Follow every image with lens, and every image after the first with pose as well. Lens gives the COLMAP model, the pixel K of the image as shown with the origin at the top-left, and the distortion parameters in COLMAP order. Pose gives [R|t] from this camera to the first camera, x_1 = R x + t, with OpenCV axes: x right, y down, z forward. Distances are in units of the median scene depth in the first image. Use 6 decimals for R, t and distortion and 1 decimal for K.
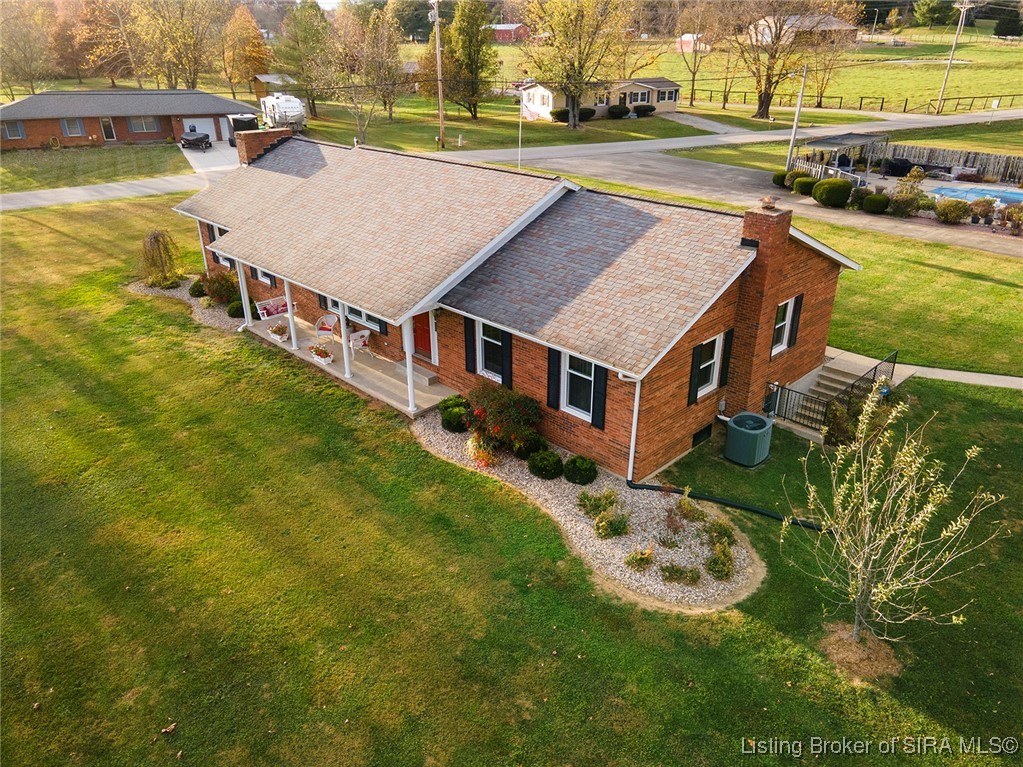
lens RADIAL K [[735.4, 0, 511.5], [0, 735.4, 383.5], [0, 0, 1]] dist [0.035445, 0.003680]
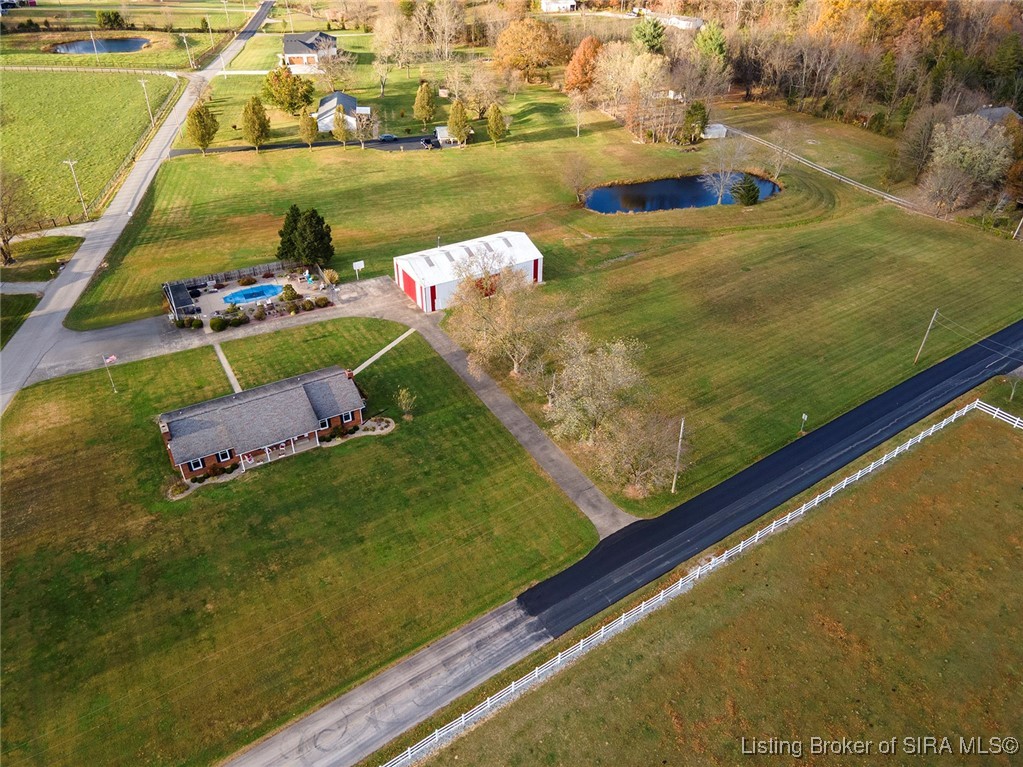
lens RADIAL K [[735.4, 0, 511.5], [0, 735.4, 383.5], [0, 0, 1]] dist [0.035445, 0.003680]
pose [[0.273027, -0.549221, 0.789818, -3.489477], [0.415721, 0.807753, 0.417985, -1.830239], [-0.867544, 0.214223, 0.448861, -2.354230]]
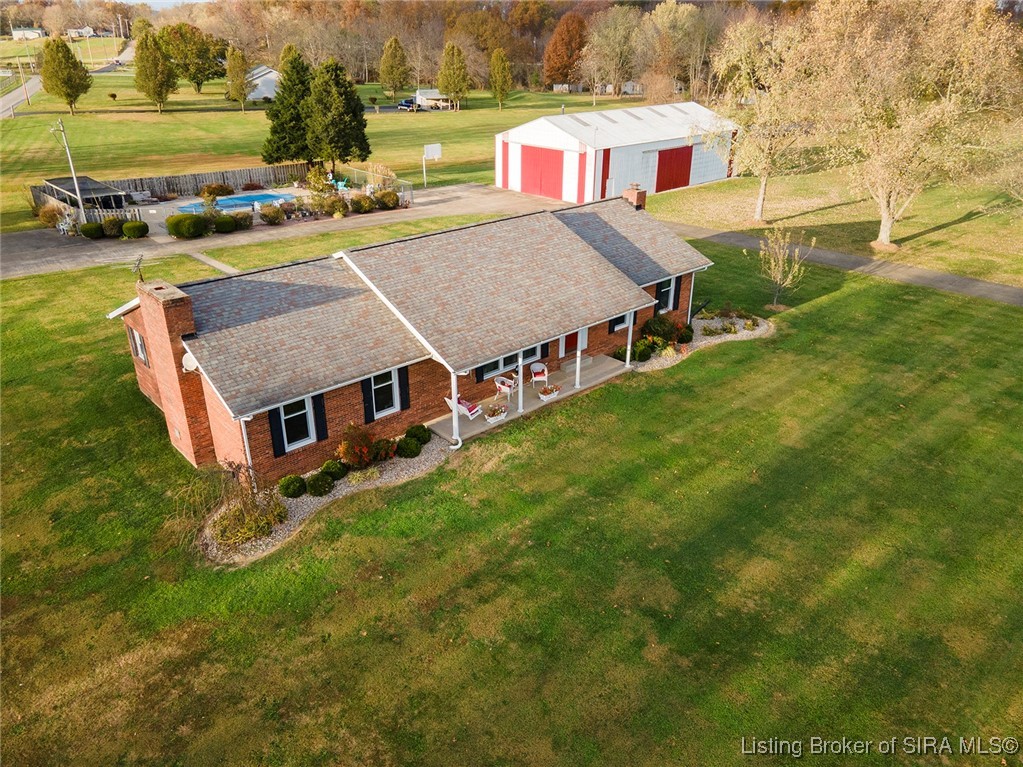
lens RADIAL K [[735.4, 0, 511.5], [0, 735.4, 383.5], [0, 0, 1]] dist [0.035445, 0.003680]
pose [[0.059668, -0.424189, 0.903606, -1.670964], [0.431234, 0.827345, 0.359913, -0.636411], [-0.900265, 0.368191, 0.232291, 0.952743]]
